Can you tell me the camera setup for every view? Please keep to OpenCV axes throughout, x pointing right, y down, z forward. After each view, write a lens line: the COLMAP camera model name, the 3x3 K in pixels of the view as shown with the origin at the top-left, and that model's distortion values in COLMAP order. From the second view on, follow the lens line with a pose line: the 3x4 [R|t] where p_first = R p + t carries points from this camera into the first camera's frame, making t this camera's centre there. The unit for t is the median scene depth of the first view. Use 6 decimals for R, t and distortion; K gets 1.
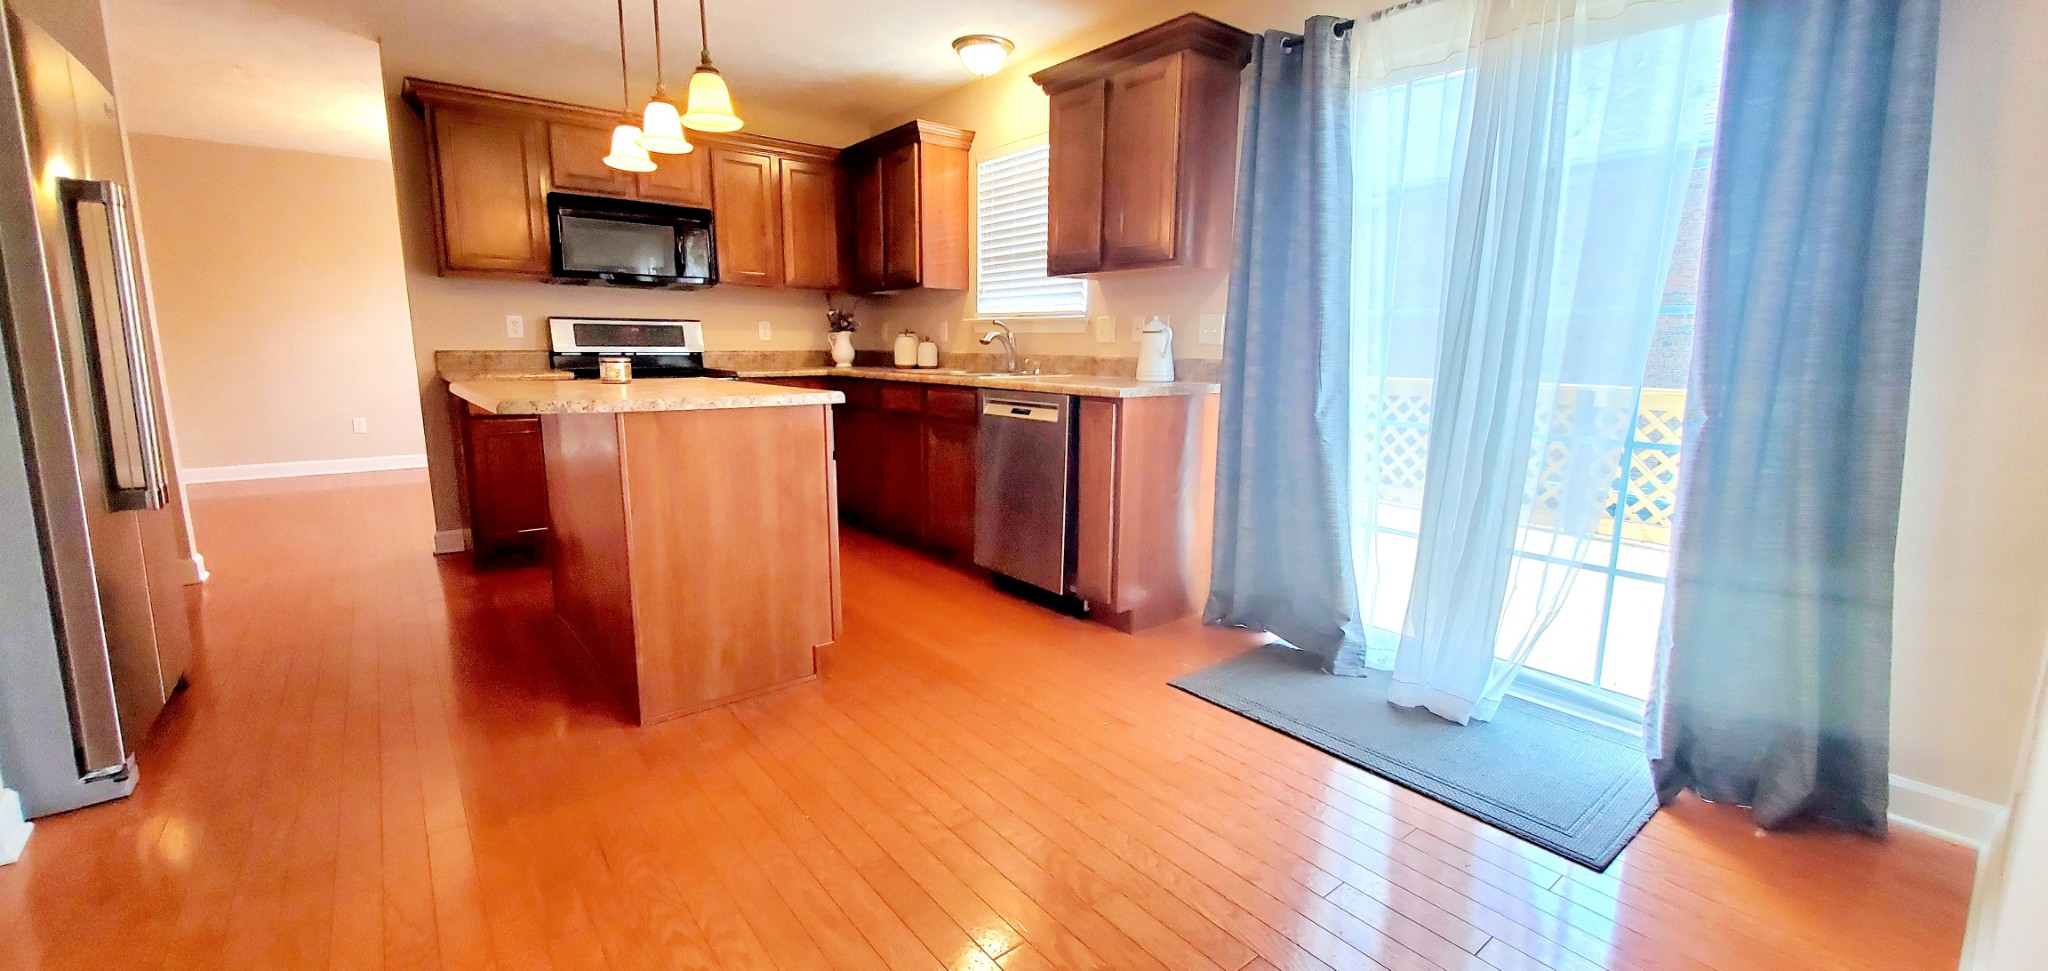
lens RADIAL K [[869.9, 0, 1043.4], [0, 869.9, 503.1], [0, 0, 1]] dist [0.006096, -0.001771]
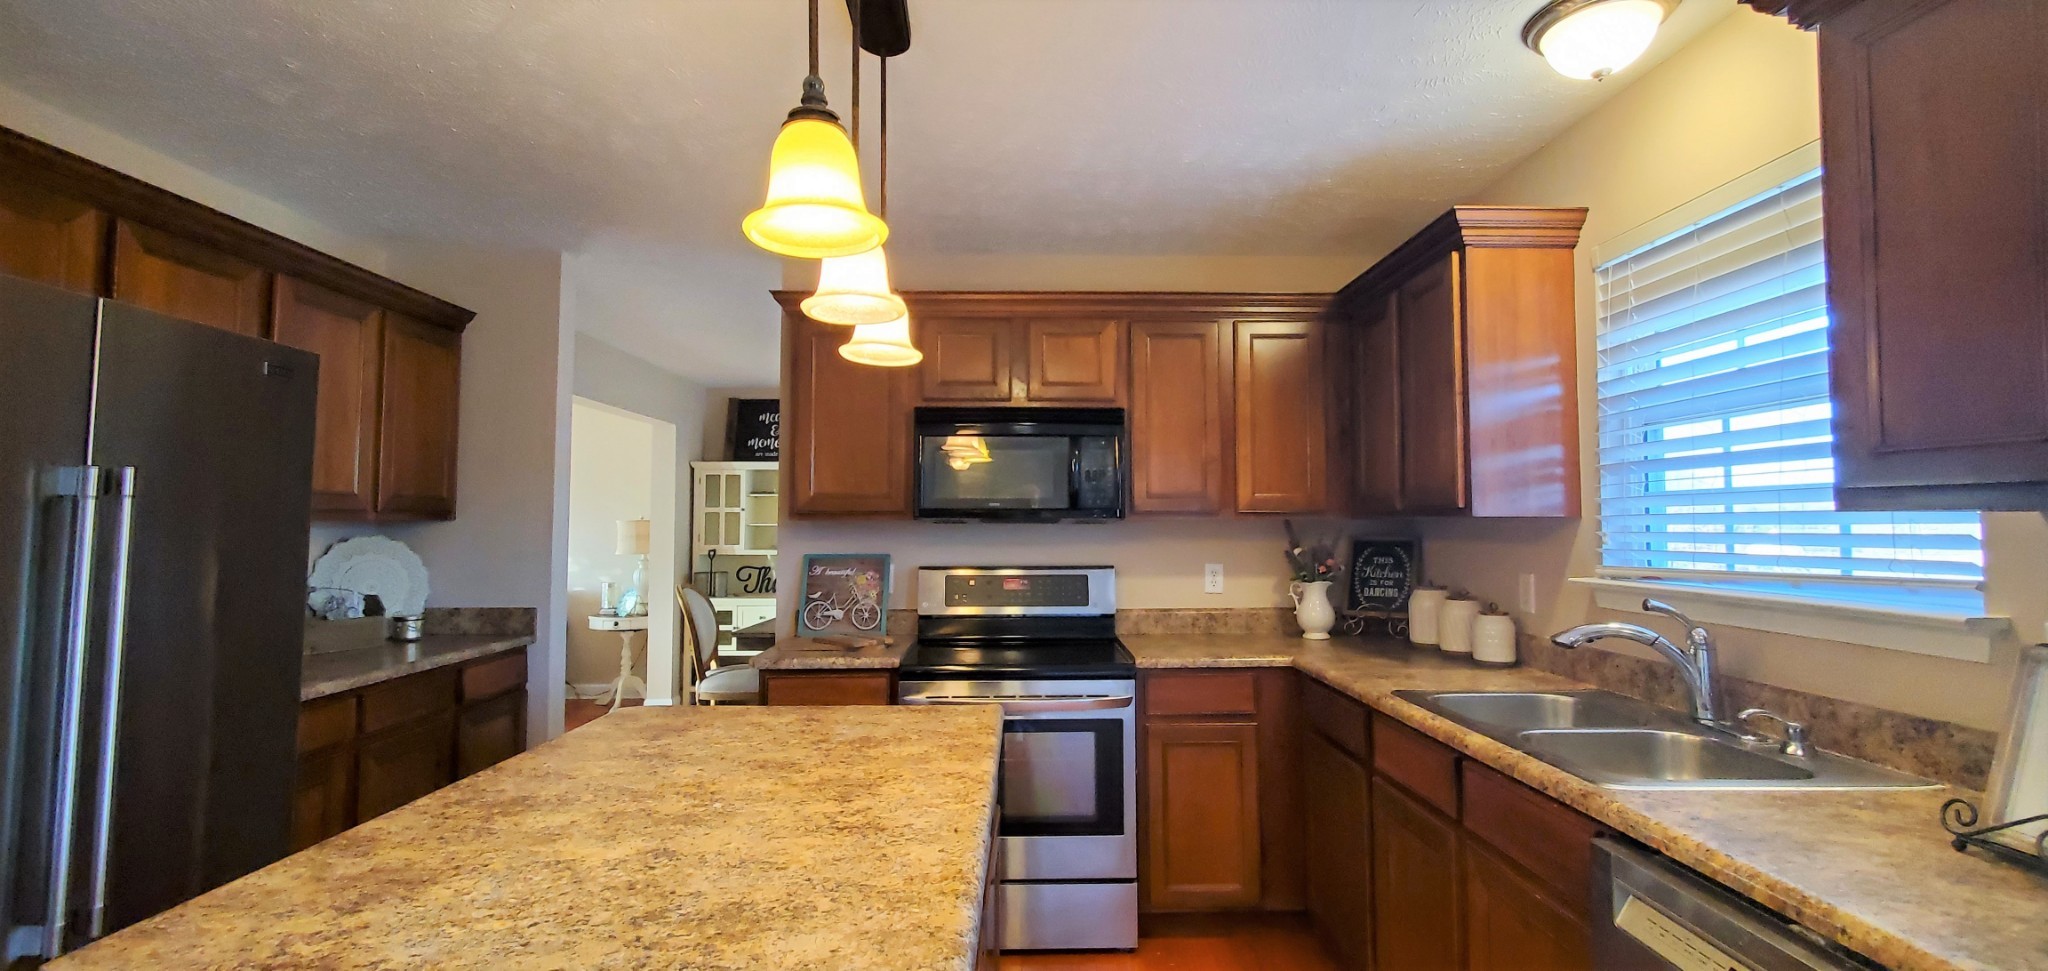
lens RADIAL K [[869.9, 0, 1041.1], [0, 869.9, 477.7], [0, 0, 1]] dist [0.006096, -0.001771]
pose [[0.791898, -0.044273, -0.609046, -0.028931], [-0.094550, 0.976451, -0.193917, -0.150260], [0.603289, 0.211148, 0.769064, 0.461844]]
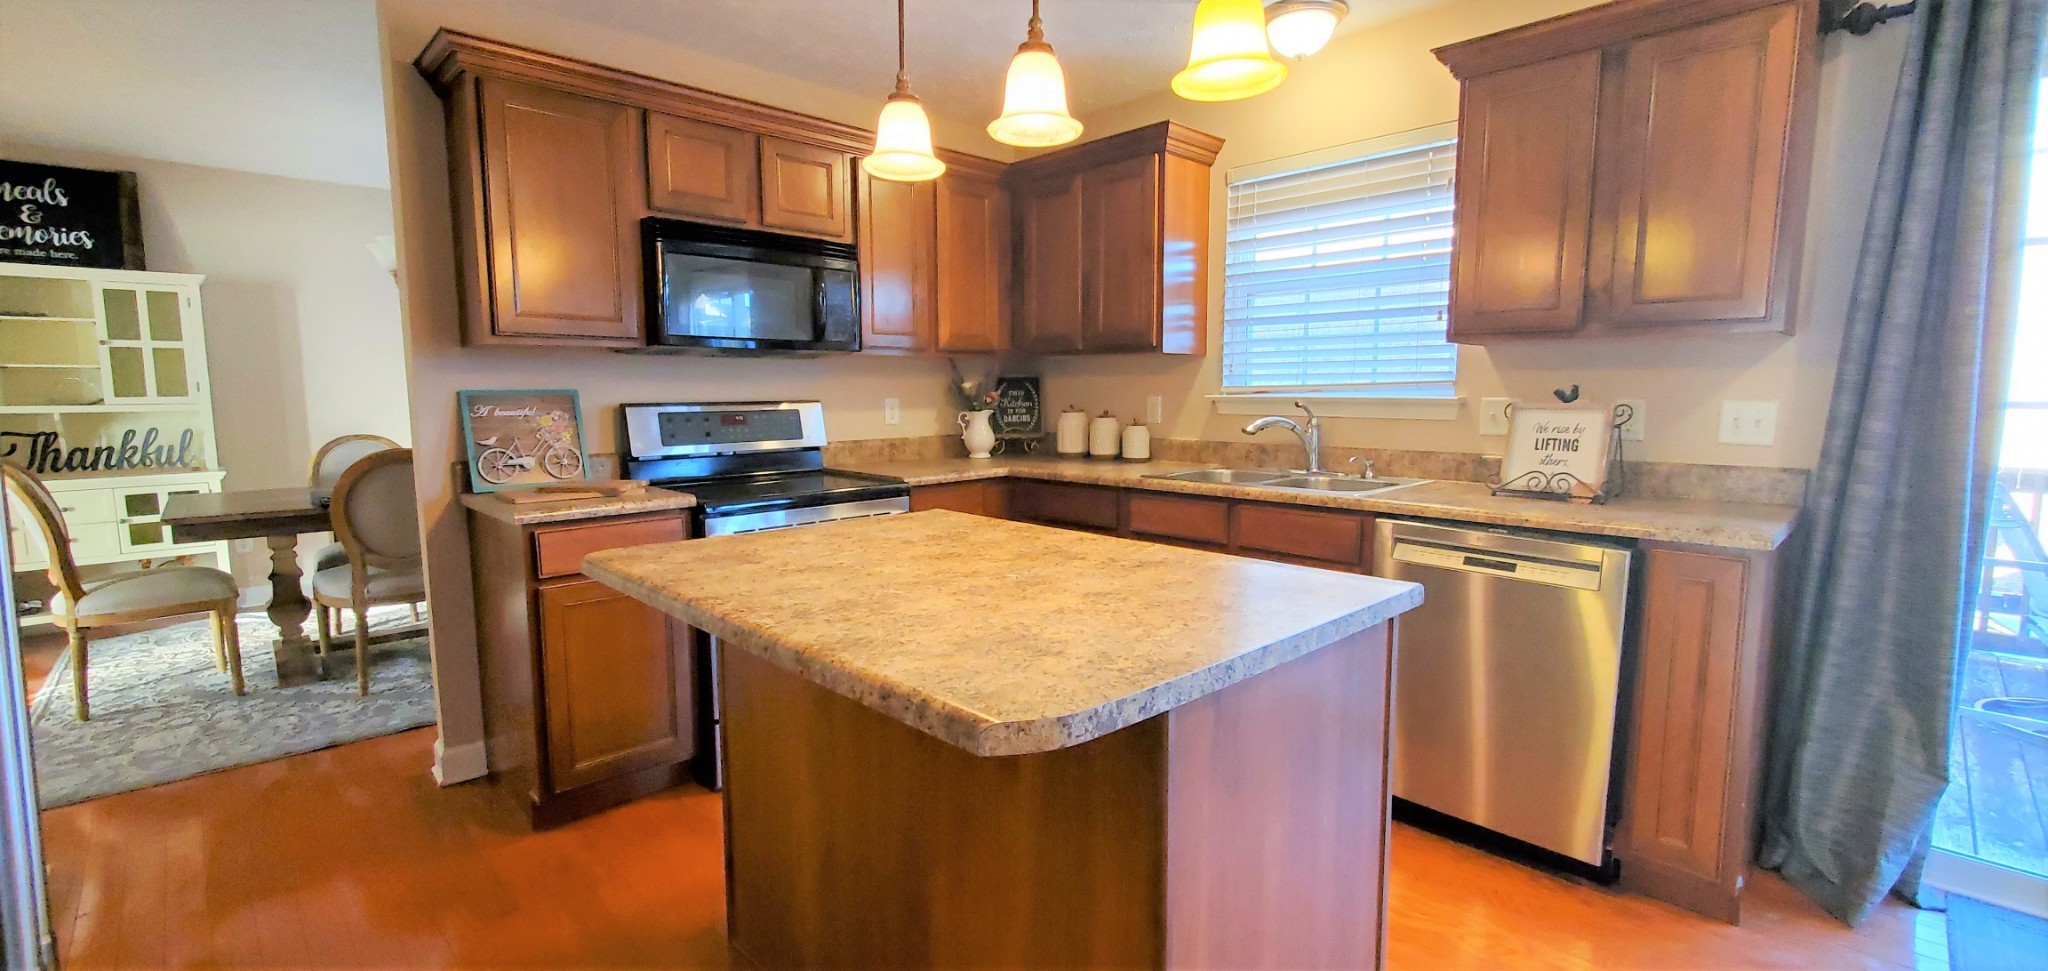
lens RADIAL K [[869.9, 0, 1016.8], [0, 869.9, 489.1], [0, 0, 1]] dist [0.006096, -0.001771]
pose [[0.995149, -0.024220, 0.095347, -0.328195], [0.029370, 0.998163, -0.052983, -0.104105], [-0.093889, 0.055526, 0.994033, 0.314258]]
